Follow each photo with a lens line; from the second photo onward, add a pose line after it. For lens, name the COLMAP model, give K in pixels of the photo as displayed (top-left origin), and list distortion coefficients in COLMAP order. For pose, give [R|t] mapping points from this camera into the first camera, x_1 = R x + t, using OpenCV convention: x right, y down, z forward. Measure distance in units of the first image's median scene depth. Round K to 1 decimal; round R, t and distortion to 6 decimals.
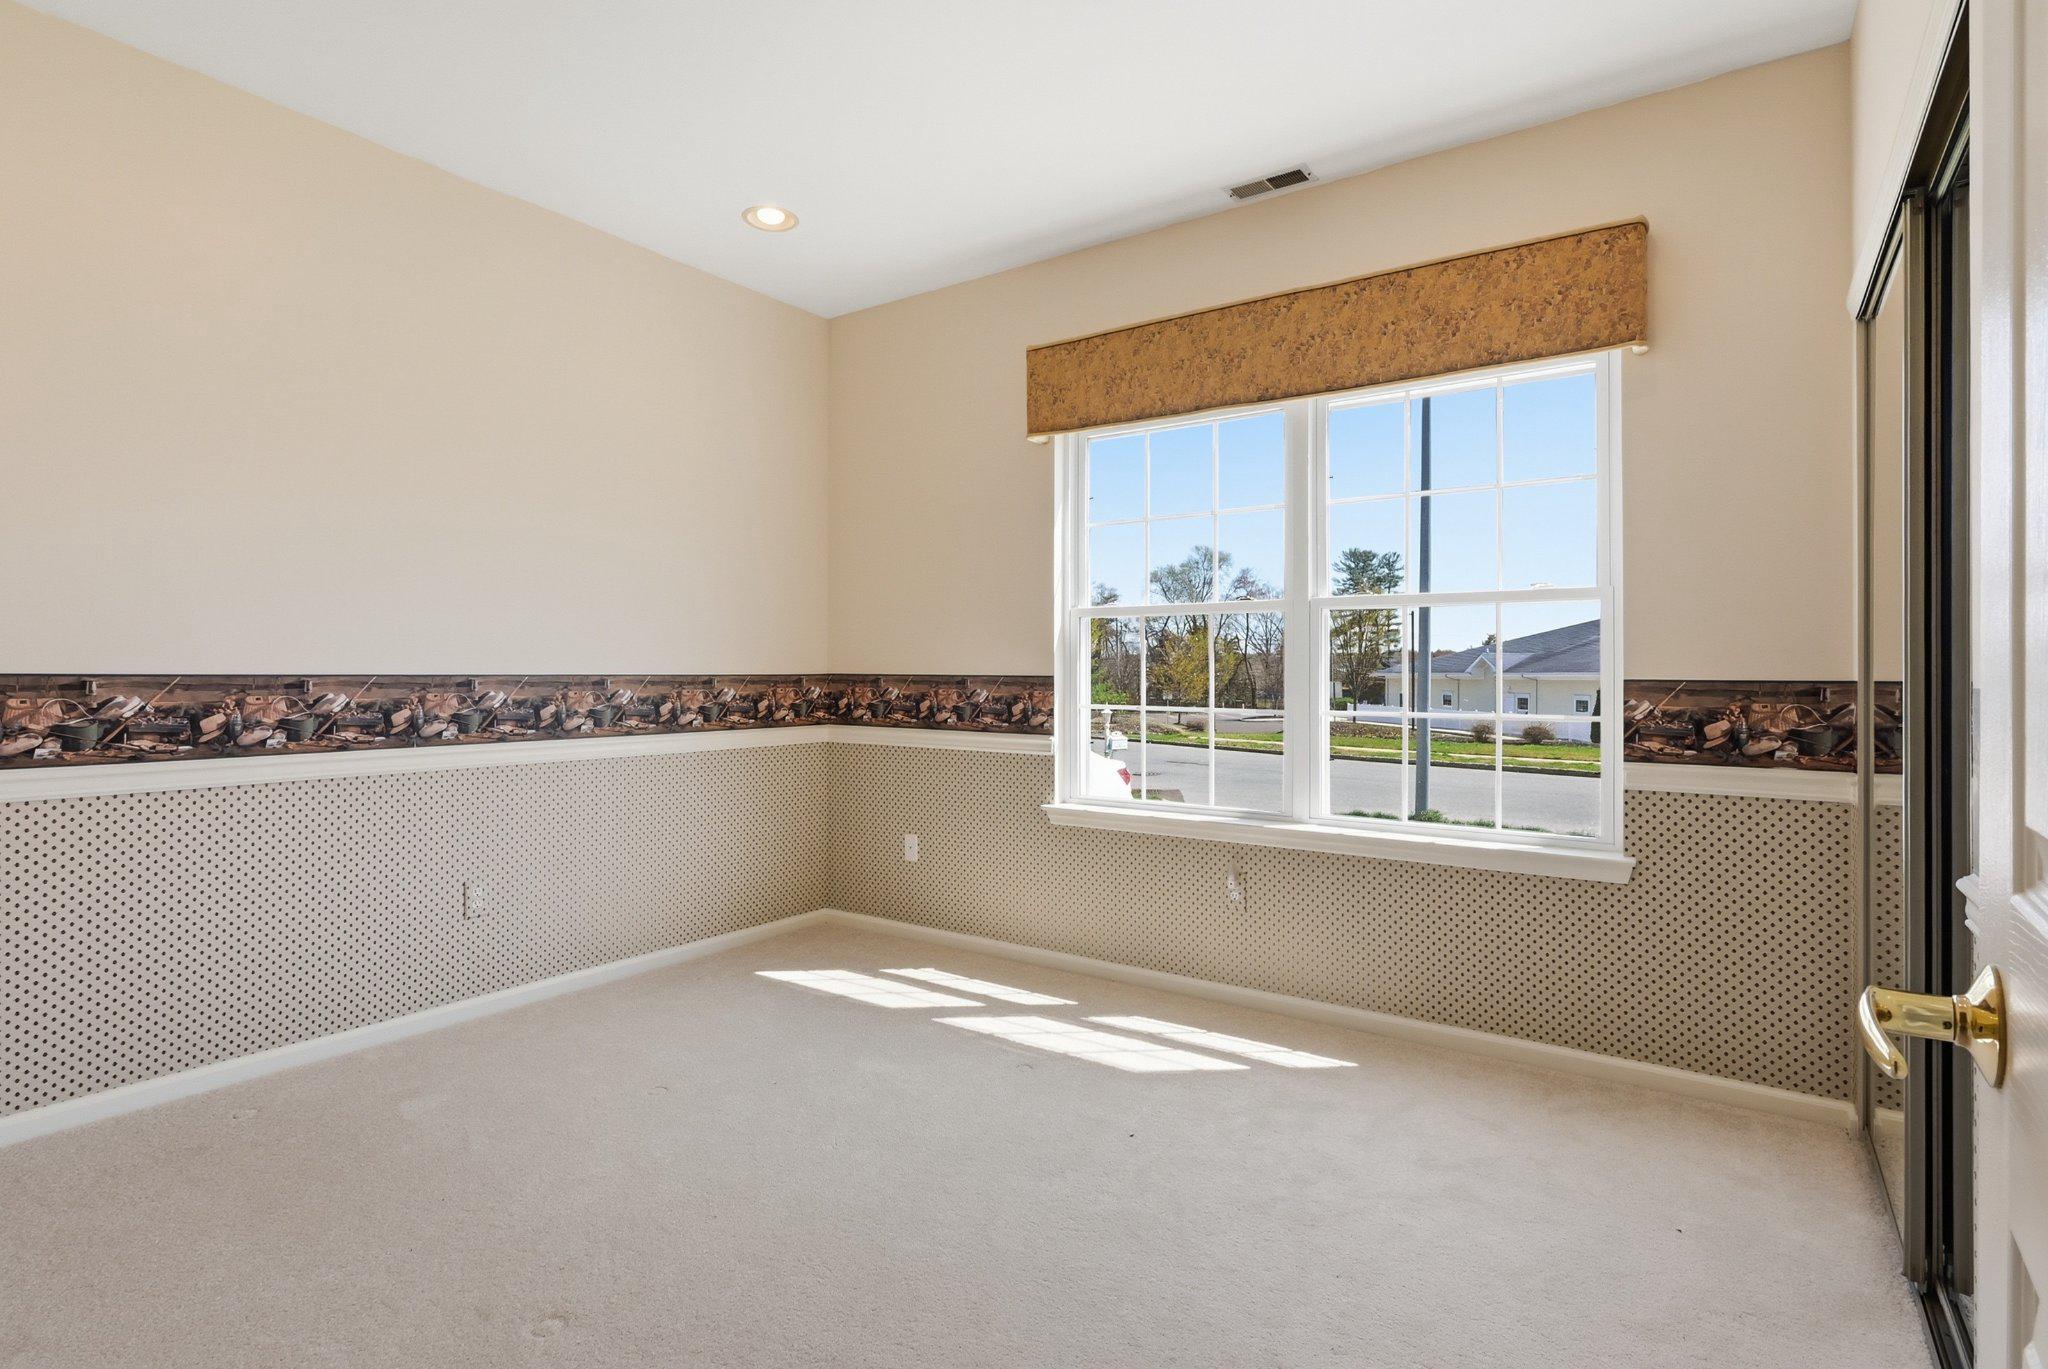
lens RADIAL K [[1019.7, 0, 1023.4], [0, 1019.7, 674.0], [0, 0, 1]] dist [-0.001522, 0.000353]
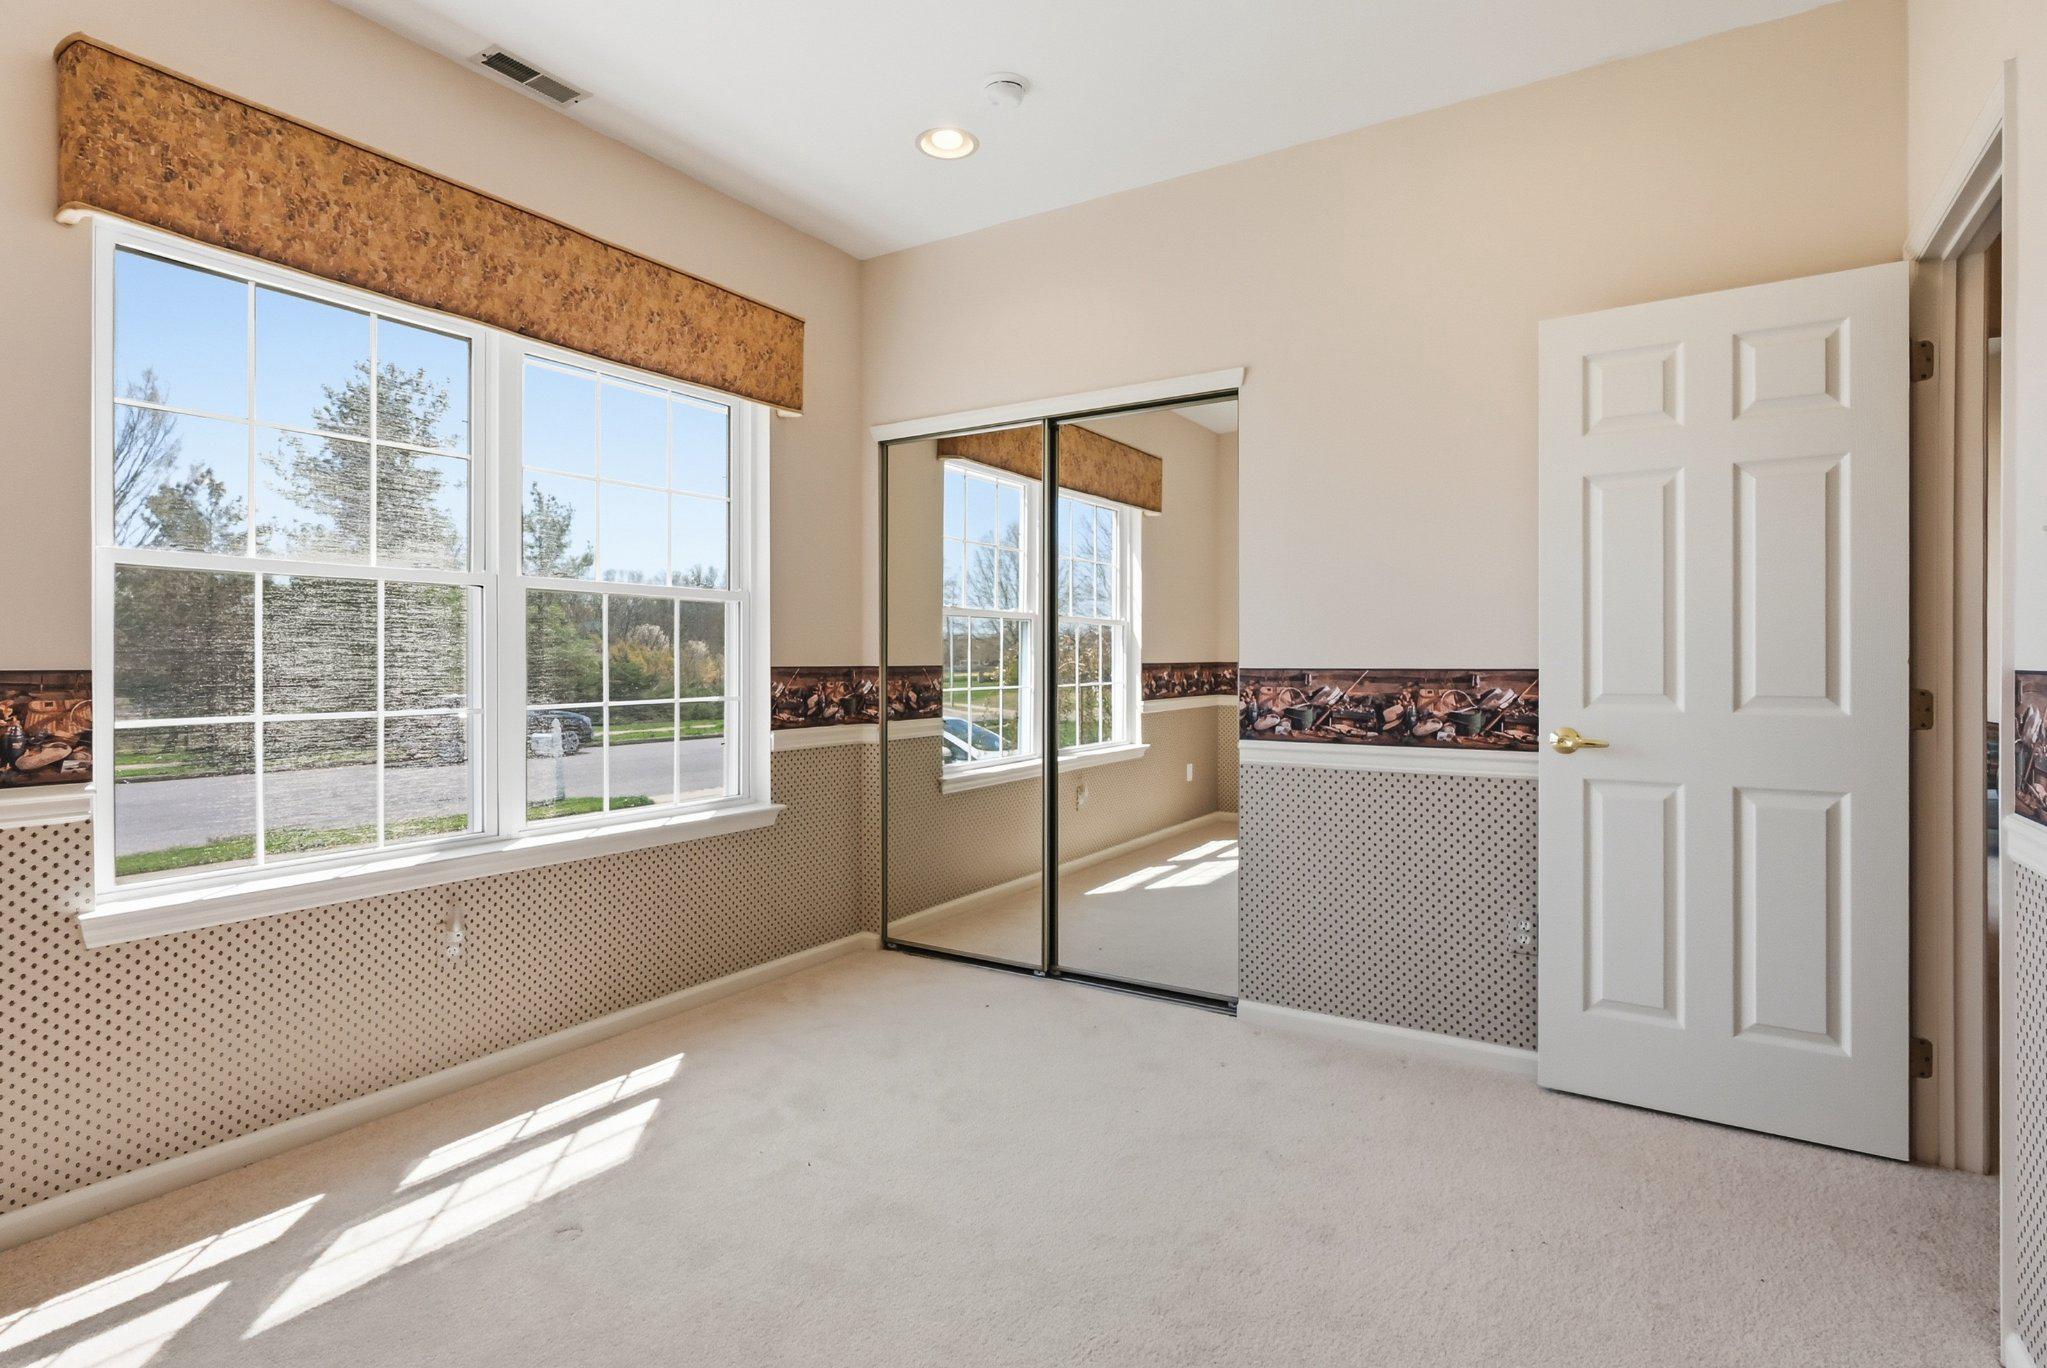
lens RADIAL K [[1019.3, 0, 1022.9], [0, 1019.3, 673.5], [0, 0, 1]] dist [-0.001522, 0.000353]
pose [[-0.026674, -0.012035, 0.999572, -0.659166], [0.007364, 0.999898, 0.012235, 0.000814], [-0.999617, 0.007687, -0.026583, 0.671074]]
